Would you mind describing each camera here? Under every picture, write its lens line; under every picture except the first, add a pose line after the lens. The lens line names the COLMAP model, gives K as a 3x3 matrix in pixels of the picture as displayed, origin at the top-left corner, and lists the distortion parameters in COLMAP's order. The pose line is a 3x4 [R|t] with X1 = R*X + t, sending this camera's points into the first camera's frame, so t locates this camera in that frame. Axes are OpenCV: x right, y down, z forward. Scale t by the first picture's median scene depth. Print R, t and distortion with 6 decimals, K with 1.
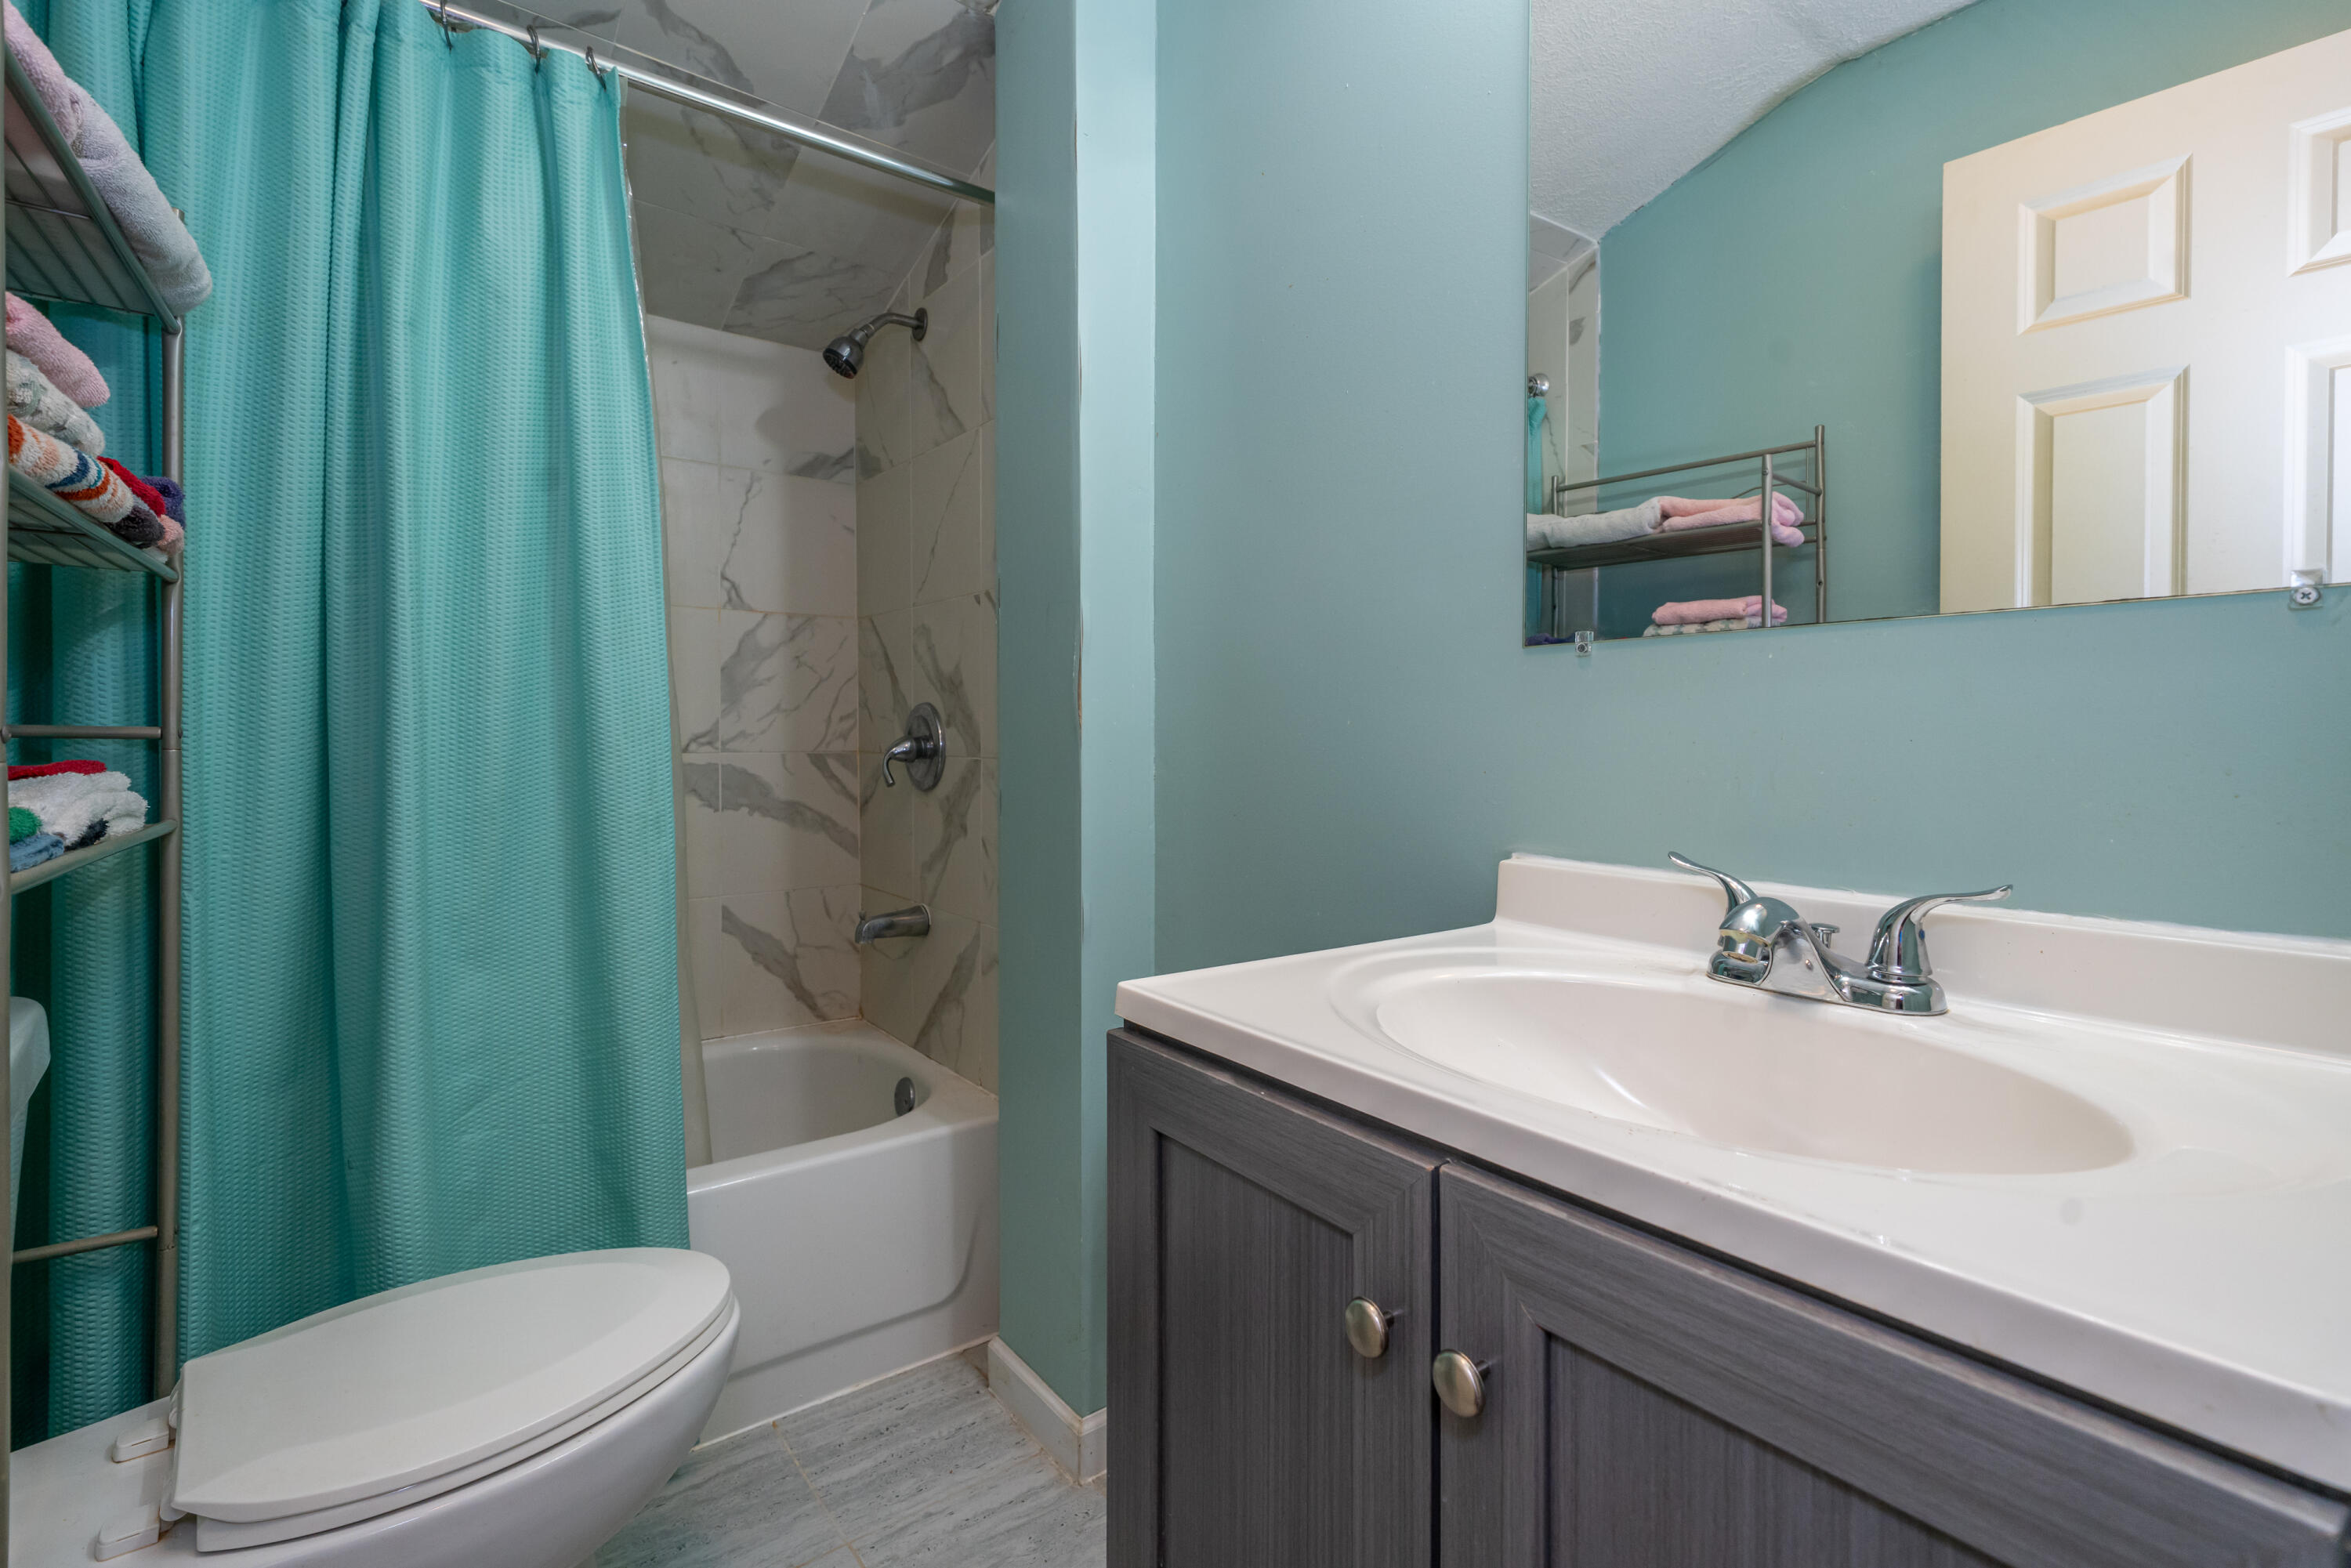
lens RADIAL K [[1028.8, 0, 1154.4], [0, 1028.8, 739.4], [0, 0, 1]] dist [-0.001847, 0.000555]
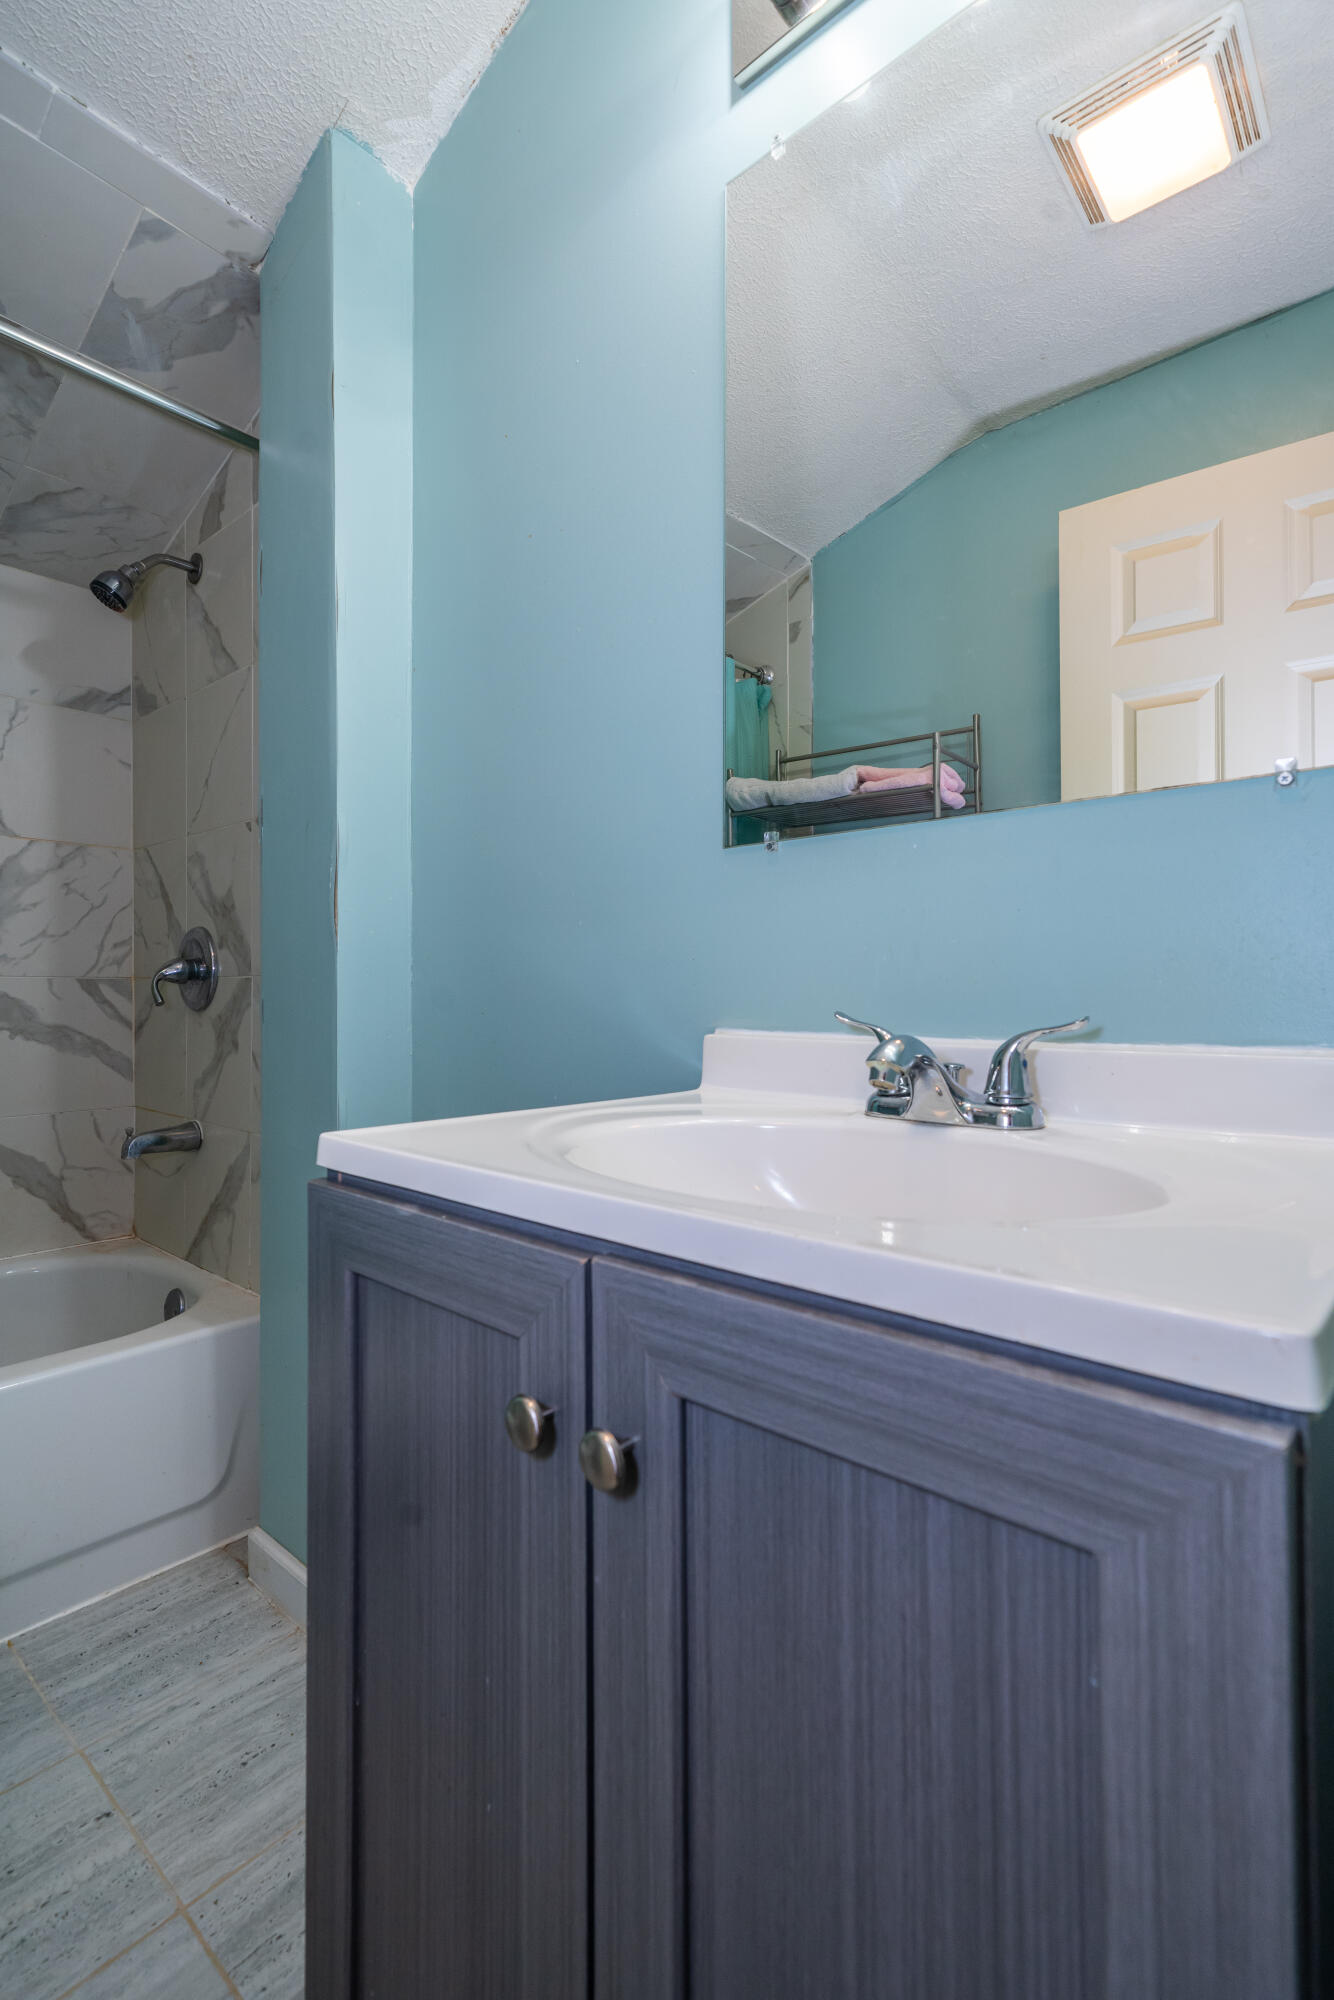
lens RADIAL K [[875.3, 0, 663.3], [0, 875.3, 1005.0], [0, 0, 1]] dist [-0.001847, 0.000555]
pose [[0.980133, -0.005583, 0.198265, 0.068997], [0.009094, 0.999817, -0.016806, 0.069355], [-0.198135, 0.018275, 0.980004, 0.044687]]
